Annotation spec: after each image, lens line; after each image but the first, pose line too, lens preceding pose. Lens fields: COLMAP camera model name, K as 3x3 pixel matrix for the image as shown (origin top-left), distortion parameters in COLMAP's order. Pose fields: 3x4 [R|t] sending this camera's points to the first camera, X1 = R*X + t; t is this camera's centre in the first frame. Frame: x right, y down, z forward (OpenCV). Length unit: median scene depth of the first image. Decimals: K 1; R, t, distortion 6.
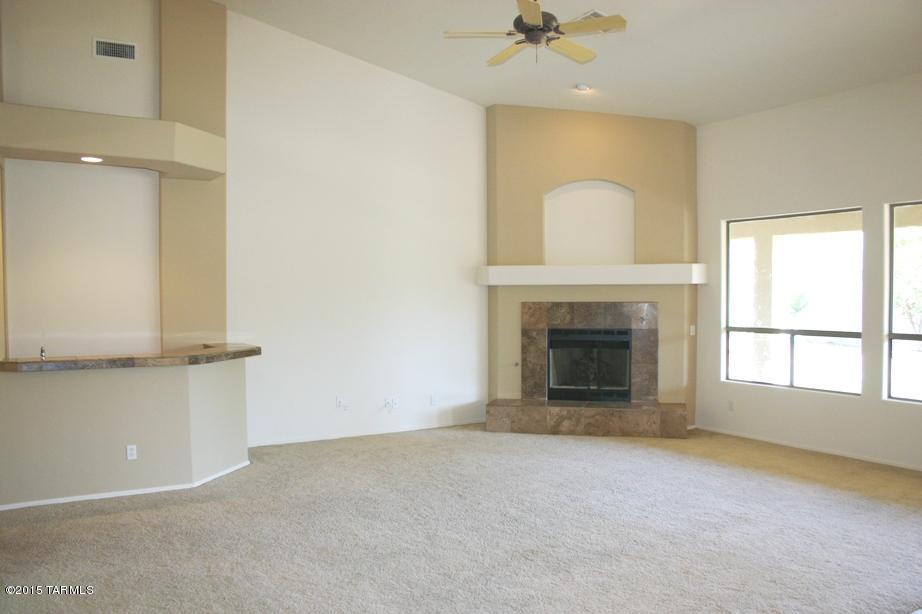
lens RADIAL K [[741.5, 0, 462.1], [0, 741.5, 319.4], [0, 0, 1]] dist [-0.148999, 0.114516]
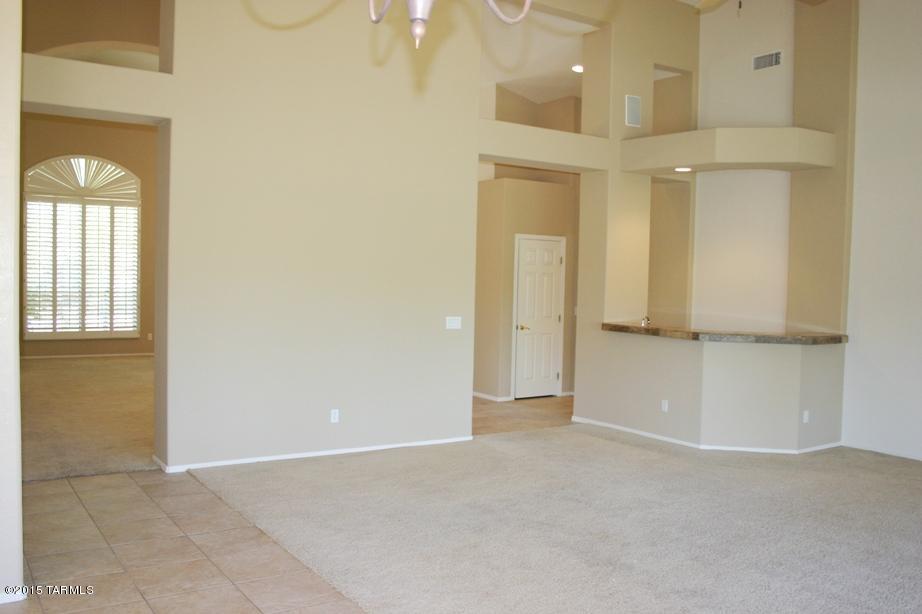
lens RADIAL K [[820.4, 0, 458.7], [0, 820.4, 320.4], [0, 0, 1]] dist [-0.106265, 0.006314]
pose [[0.031459, 0.057671, -0.997840, 0.626157], [-0.056576, 0.996836, 0.055829, -0.013147], [0.997903, 0.054698, 0.034622, 0.404394]]
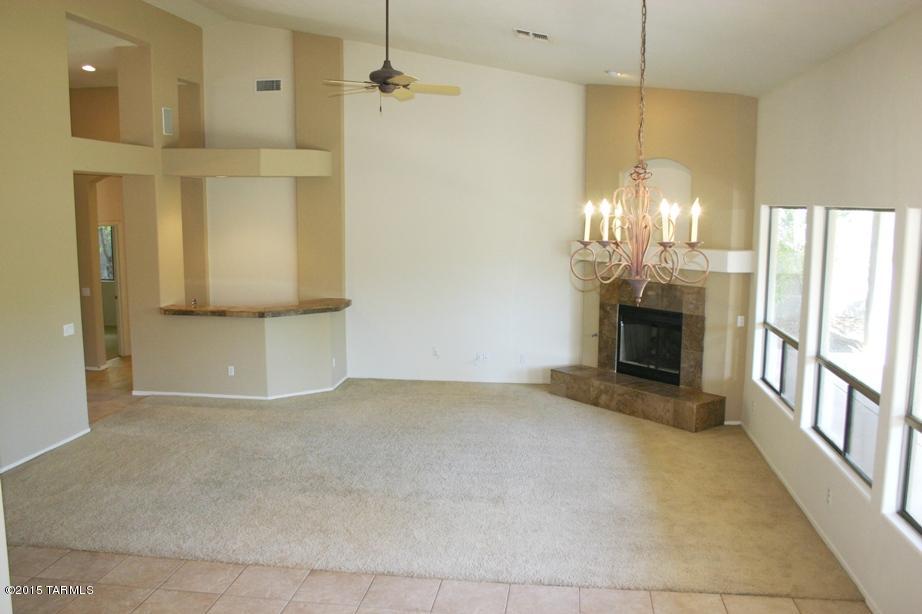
lens RADIAL K [[820.4, 0, 458.7], [0, 820.4, 320.4], [0, 0, 1]] dist [-0.106265, 0.006314]
pose [[0.778059, 0.097863, -0.620522, 0.677160], [-0.028048, 0.992218, 0.121314, -0.101238], [0.627565, -0.076986, 0.774748, -0.023532]]
